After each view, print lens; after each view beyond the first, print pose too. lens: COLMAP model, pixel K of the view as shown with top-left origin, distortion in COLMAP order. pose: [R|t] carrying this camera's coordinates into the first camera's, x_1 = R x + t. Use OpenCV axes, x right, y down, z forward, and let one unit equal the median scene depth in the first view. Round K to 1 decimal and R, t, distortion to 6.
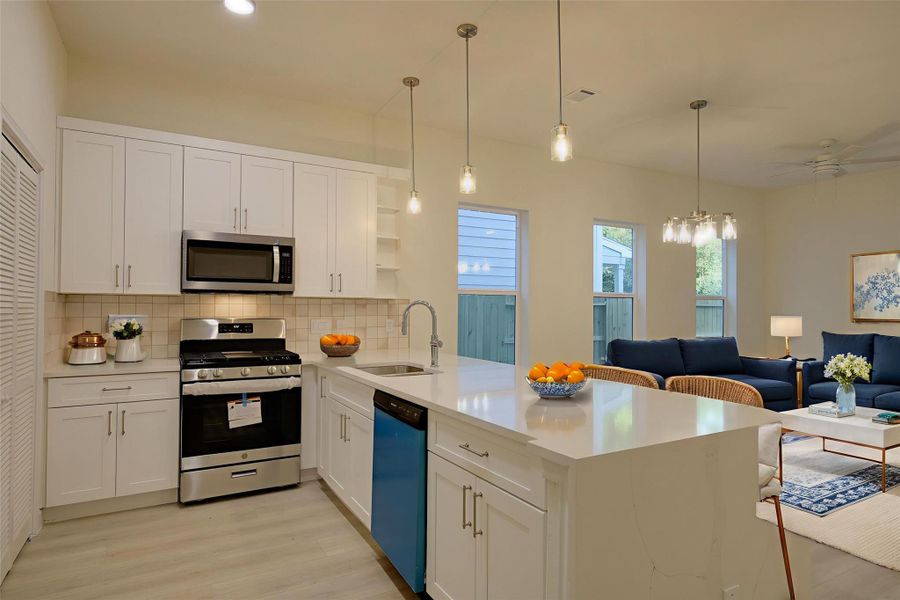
lens RADIAL K [[517.3, 0, 453.6], [0, 517.3, 300.3], [0, 0, 1]] dist [0.017116, -0.002079]
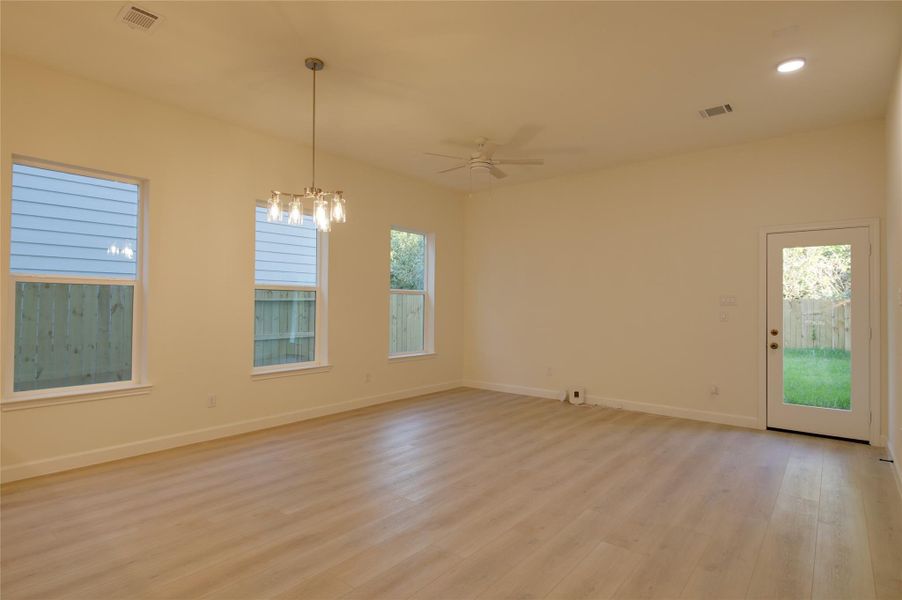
lens RADIAL K [[470.7, 0, 456.4], [0, 470.7, 300.1], [0, 0, 1]] dist [0.003796, -0.001737]
pose [[0.931431, 0.005426, 0.363878, 0.461707], [-0.007944, 0.999954, 0.005424, 0.006500], [-0.363832, -0.007942, 0.931431, 0.216124]]
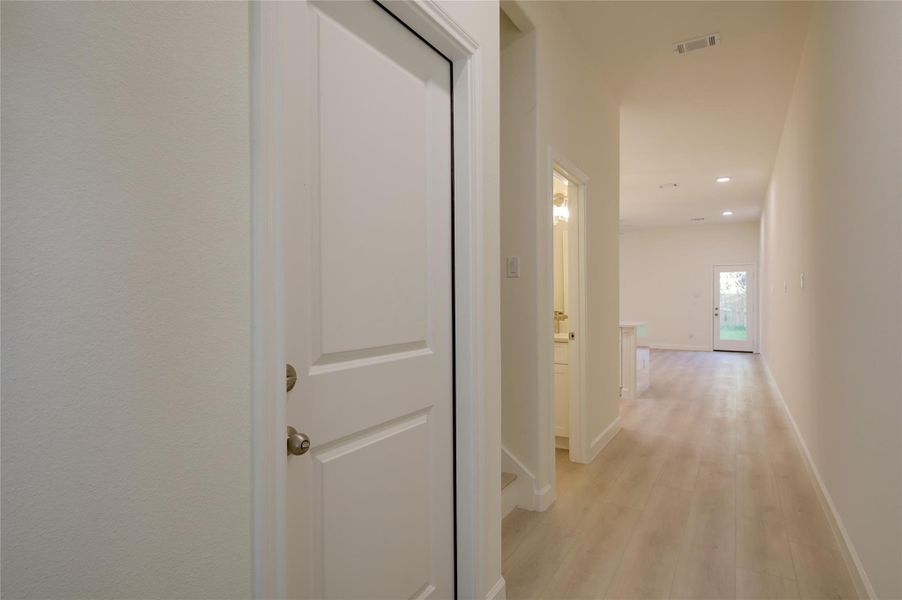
lens RADIAL K [[480.0, 0, 455.0], [0, 480.0, 303.8], [0, 0, 1]] dist [0.011380, -0.007130]
pose [[0.867153, -0.007659, 0.497982, -1.156570], [-0.002541, 0.999801, 0.019803, 0.006699], [-0.498035, -0.018438, 0.866961, -0.686234]]
